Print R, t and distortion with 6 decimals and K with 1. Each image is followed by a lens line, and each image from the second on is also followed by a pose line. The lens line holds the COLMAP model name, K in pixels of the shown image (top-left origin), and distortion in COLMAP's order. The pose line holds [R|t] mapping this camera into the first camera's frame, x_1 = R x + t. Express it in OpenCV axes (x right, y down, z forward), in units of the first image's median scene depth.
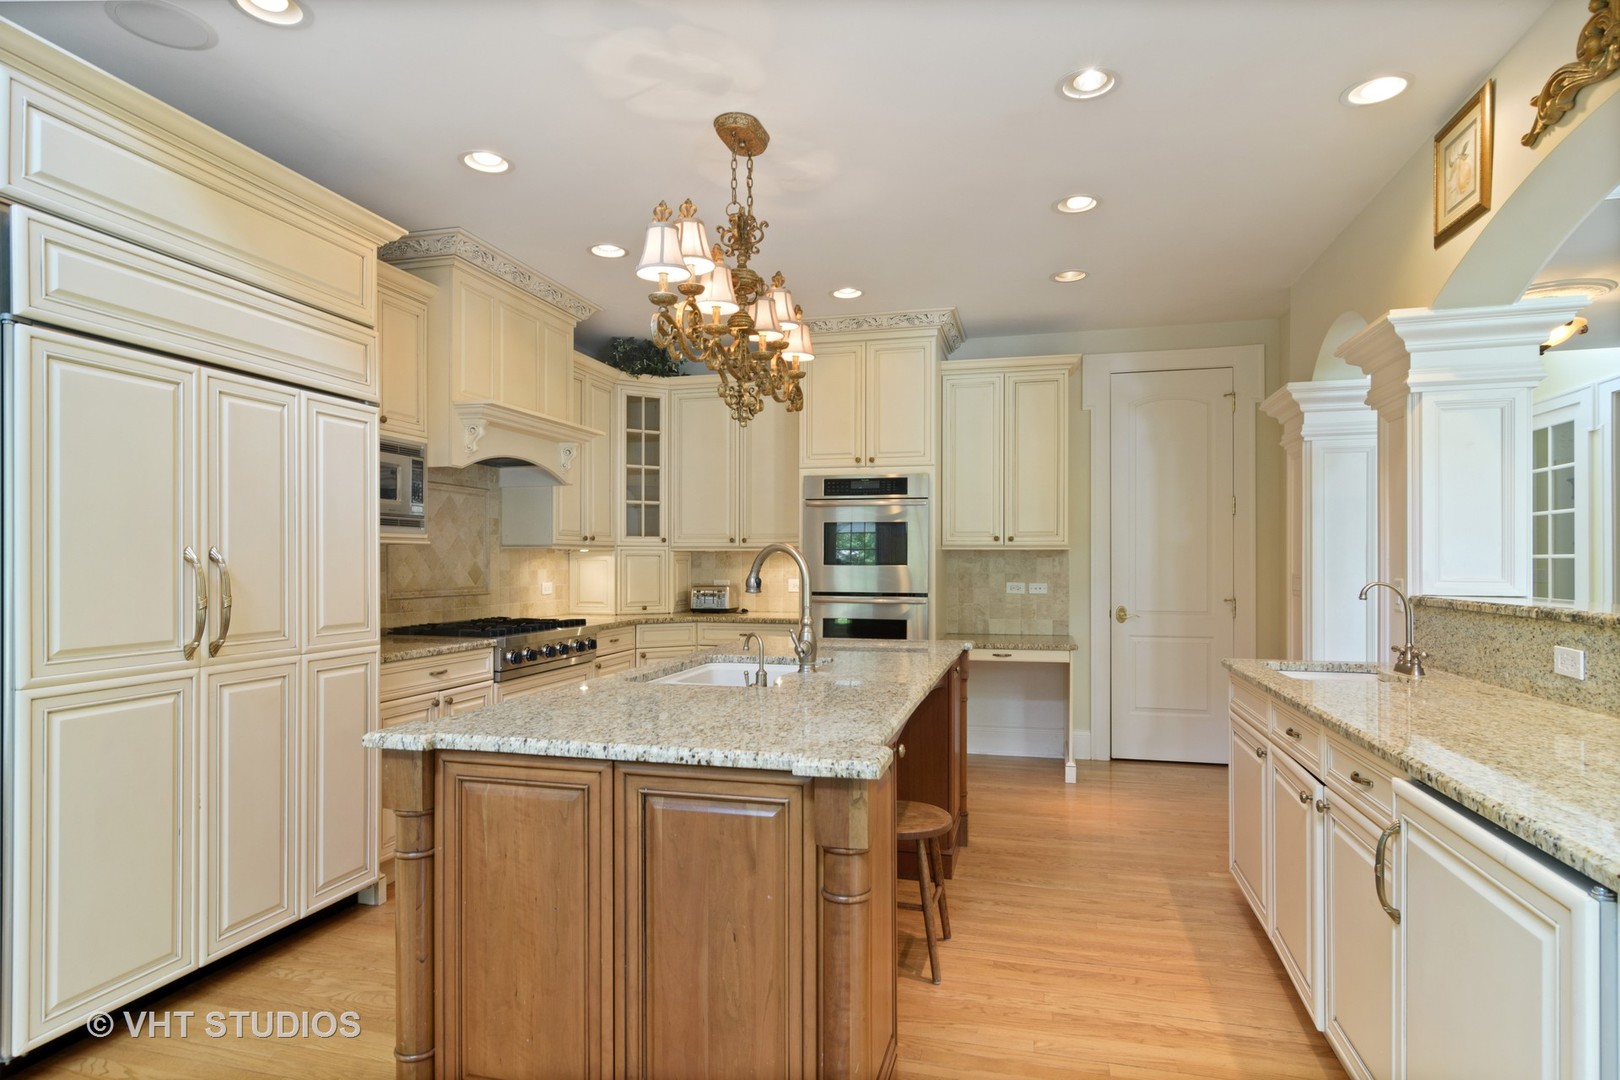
lens RADIAL K [[874.9, 0, 808.2], [0, 874.9, 548.3], [0, 0, 1]] dist [-0.005864, 0.002708]
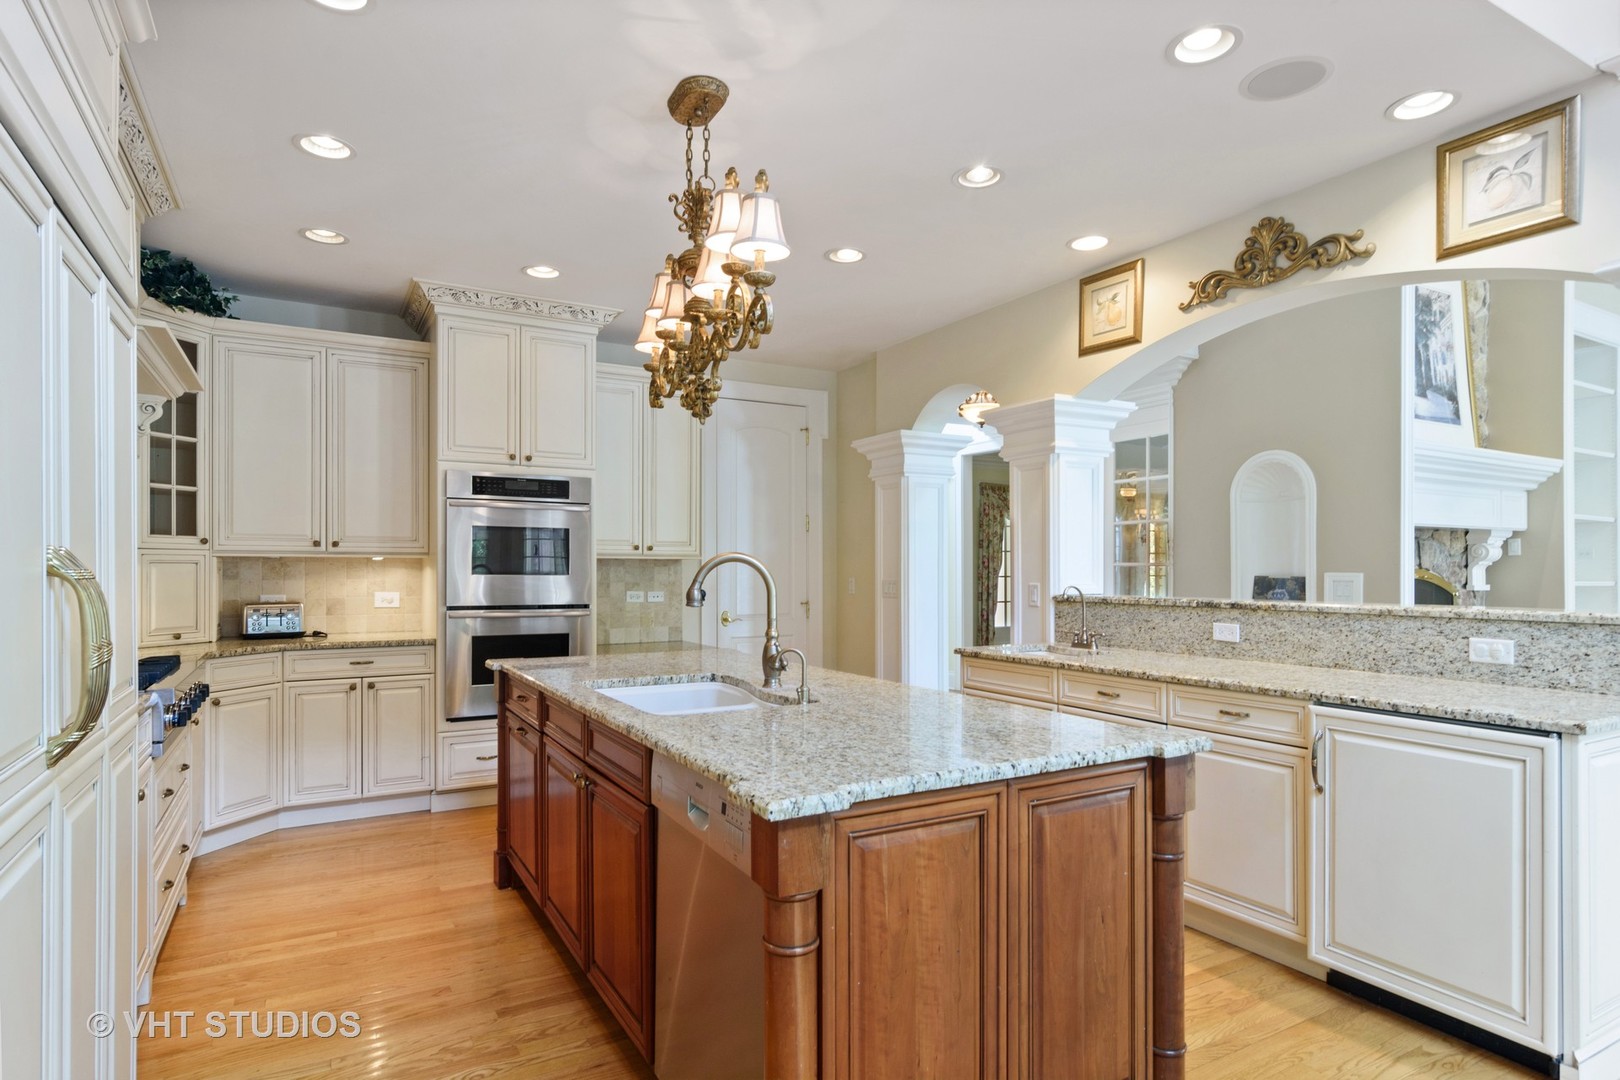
lens RADIAL K [[874.9, 0, 805.8], [0, 874.9, 556.8], [0, 0, 1]] dist [-0.005864, 0.002708]
pose [[0.715391, 0.009812, 0.698655, -0.359676], [-0.010698, 0.999938, -0.003088, 0.000412], [-0.698642, -0.005265, 0.715452, 0.155911]]
